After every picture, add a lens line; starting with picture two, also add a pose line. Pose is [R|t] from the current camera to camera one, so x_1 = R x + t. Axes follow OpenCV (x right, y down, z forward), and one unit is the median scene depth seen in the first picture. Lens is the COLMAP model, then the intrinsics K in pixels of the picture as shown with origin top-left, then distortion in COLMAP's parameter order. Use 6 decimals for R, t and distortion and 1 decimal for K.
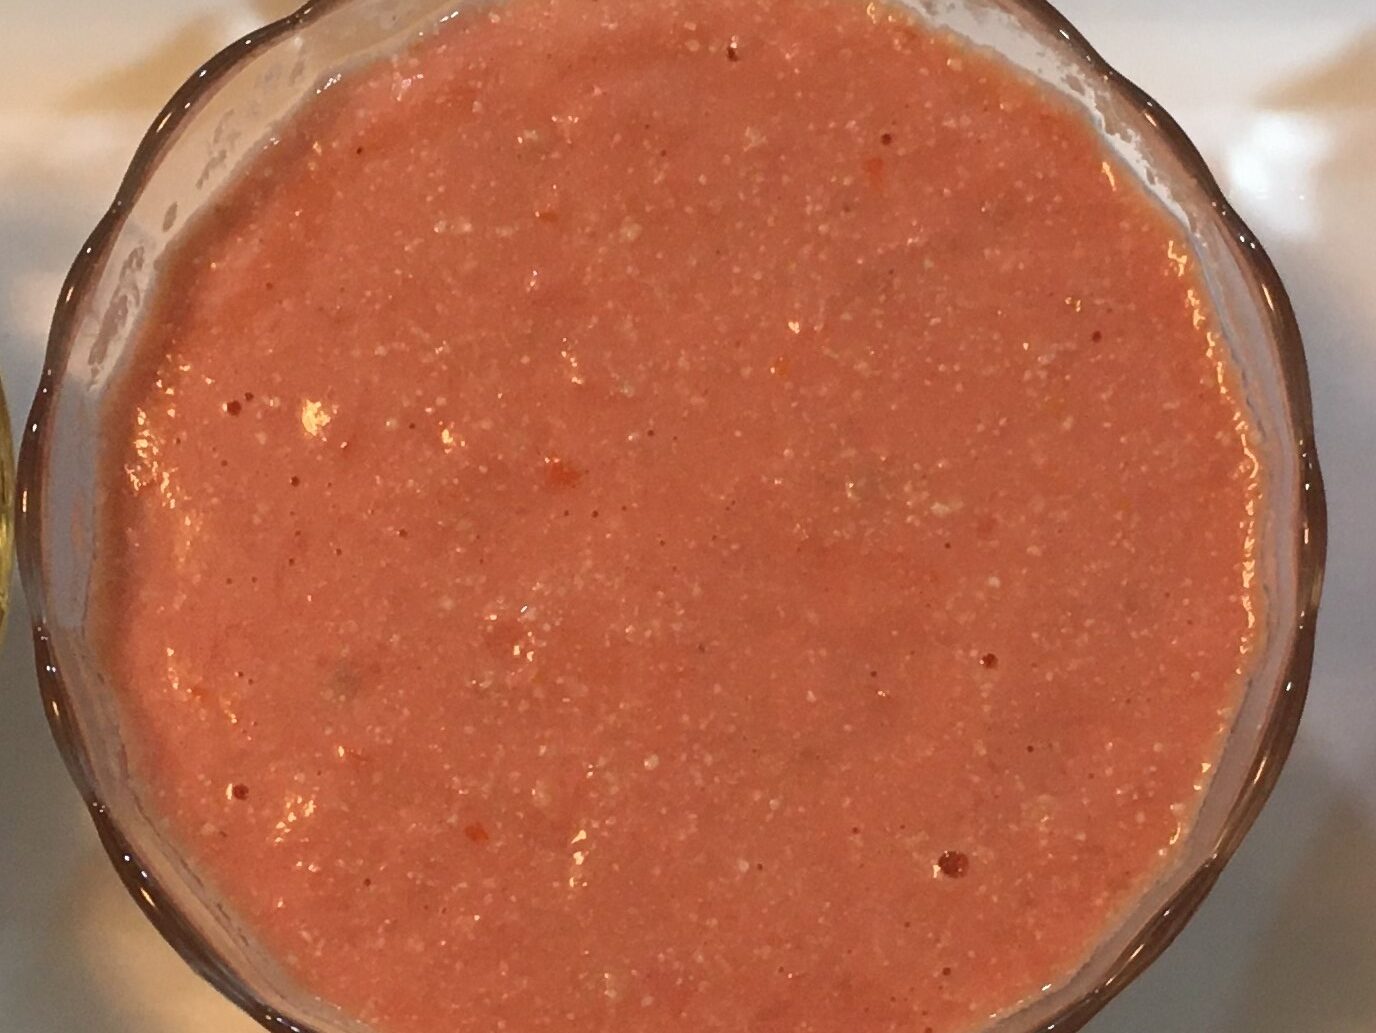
lens RADIAL K [[1164.6, 0, 685.9], [0, 1164.6, 513.7], [0, 0, 1]] dist [-0.001721, 0.005718]
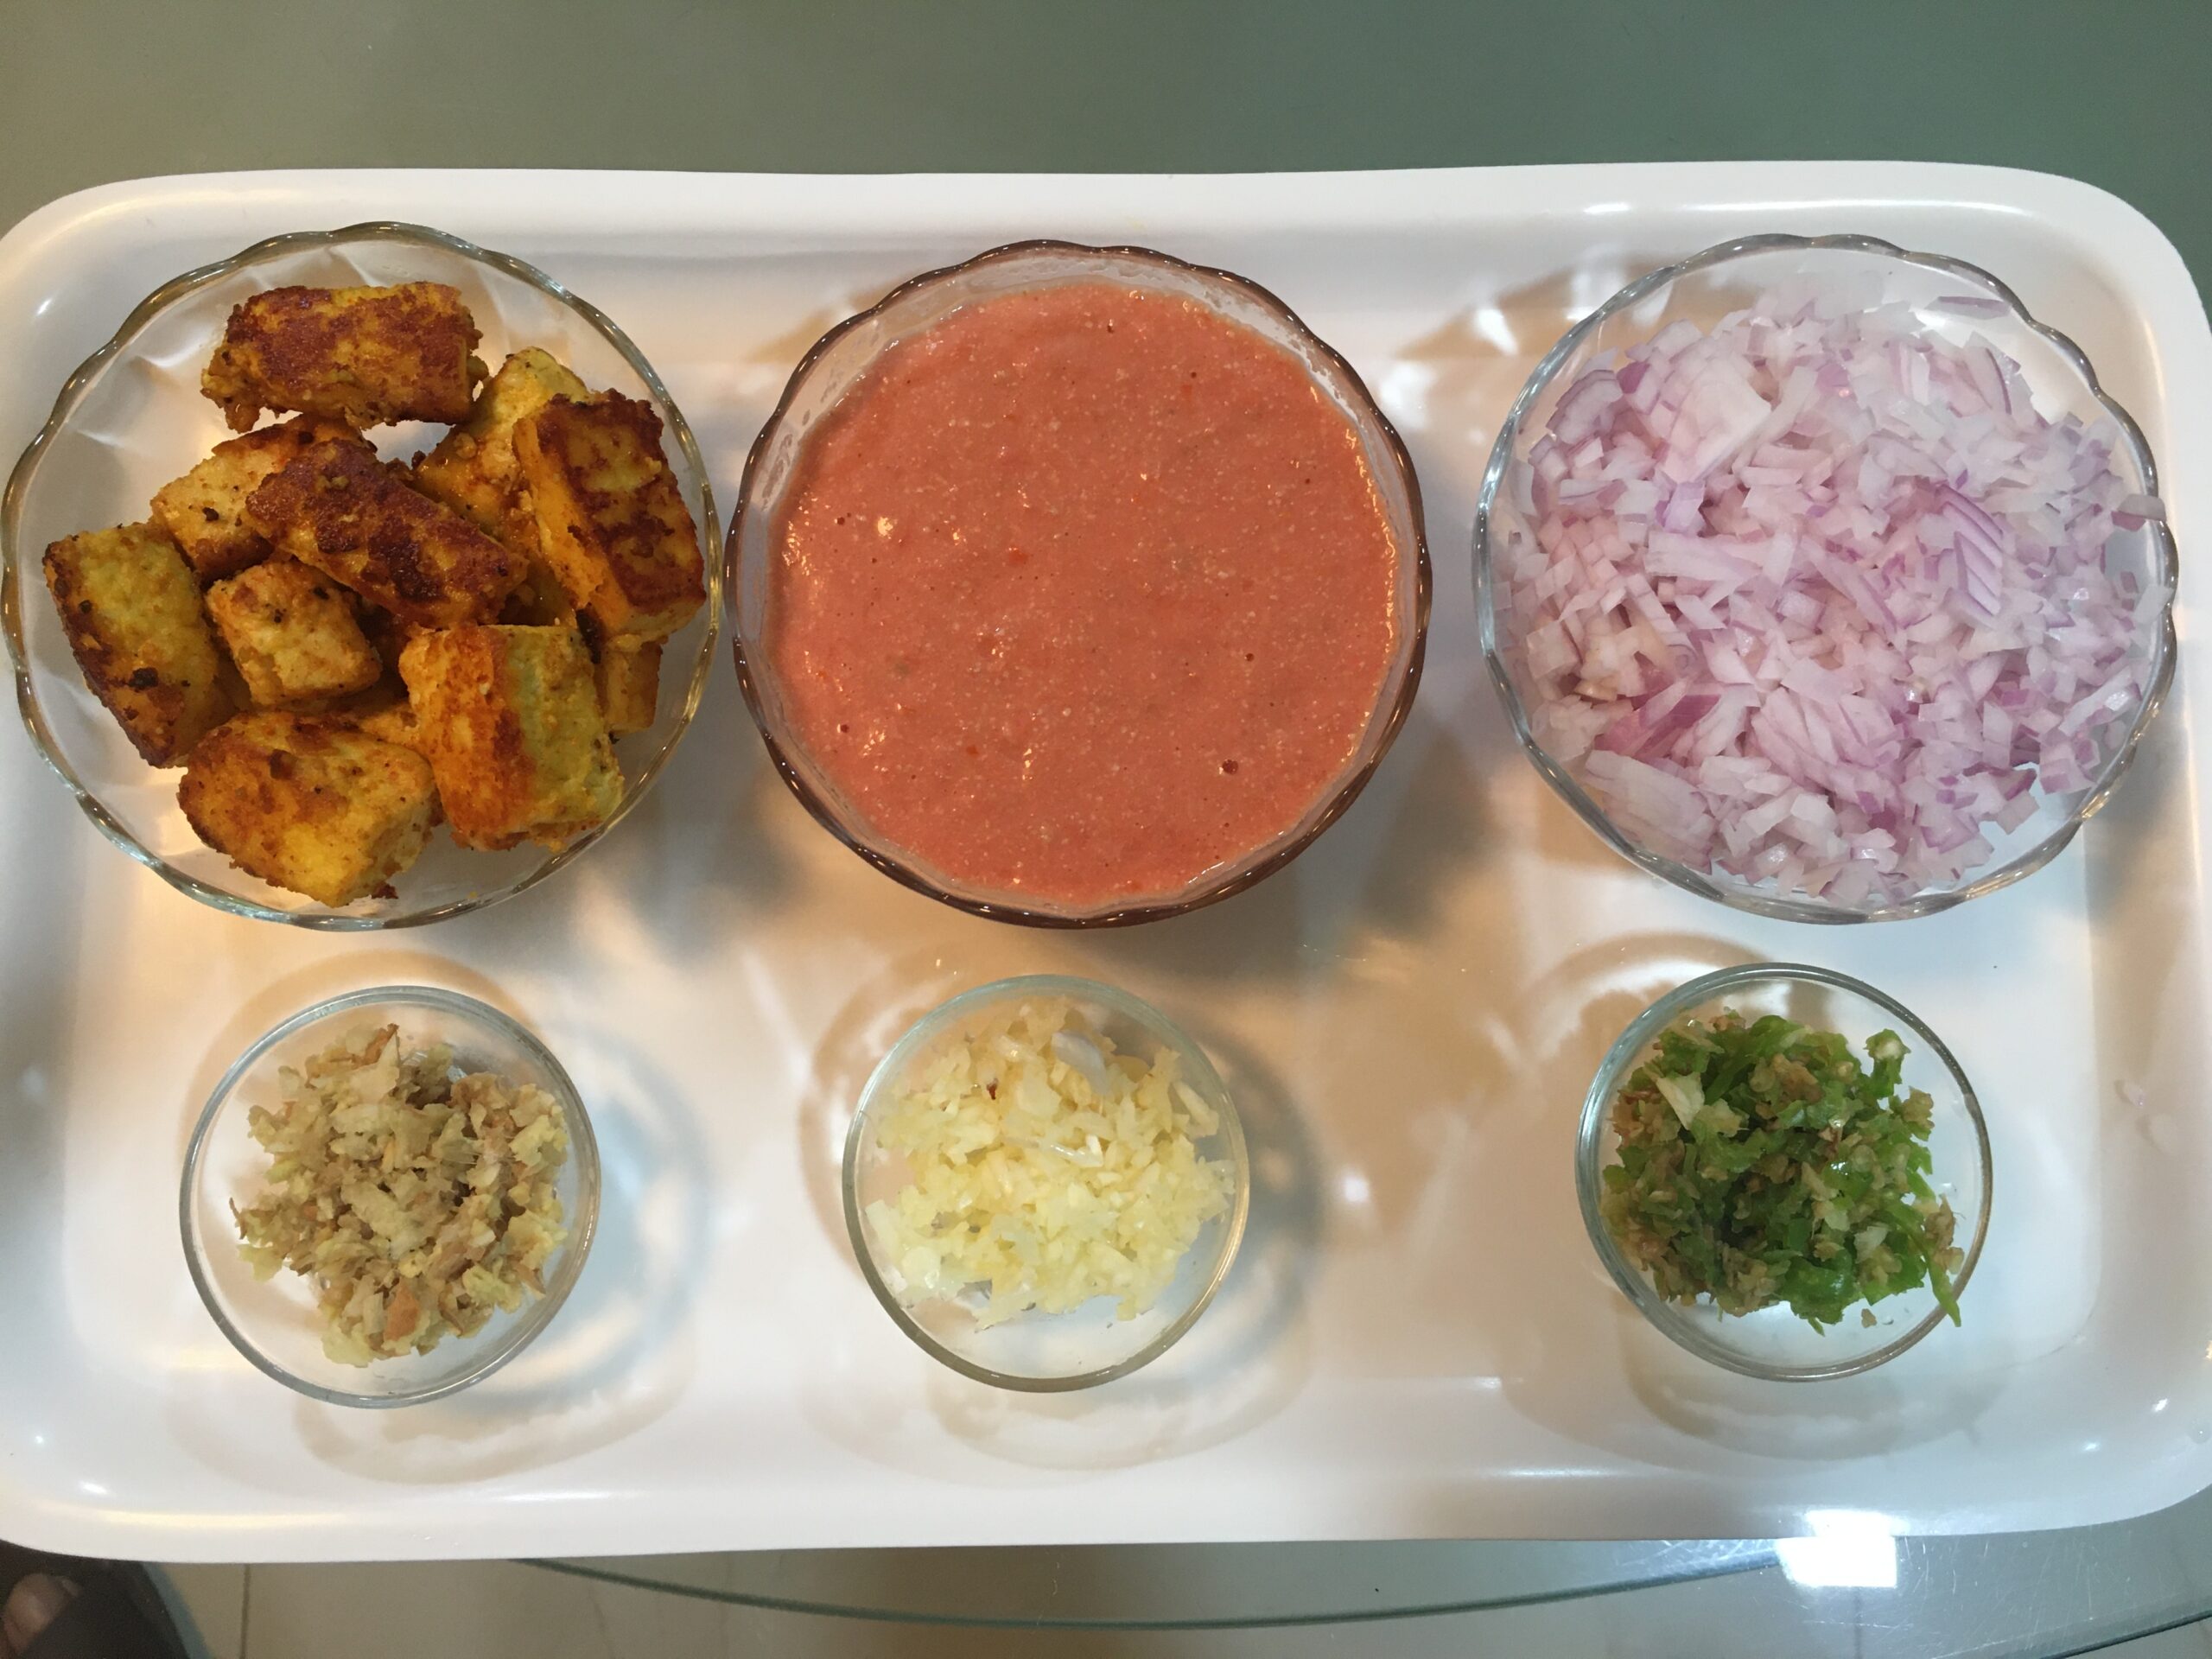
lens RADIAL K [[1872.2, 0, 1108.8], [0, 1872.2, 832.9], [0, 0, 1]] dist [-0.001721, 0.005718]
pose [[0.999980, -0.001309, -0.006136, 0.054969], [0.001277, 0.999986, -0.005202, 0.420689], [0.006143, 0.005194, 0.999968, -1.968753]]
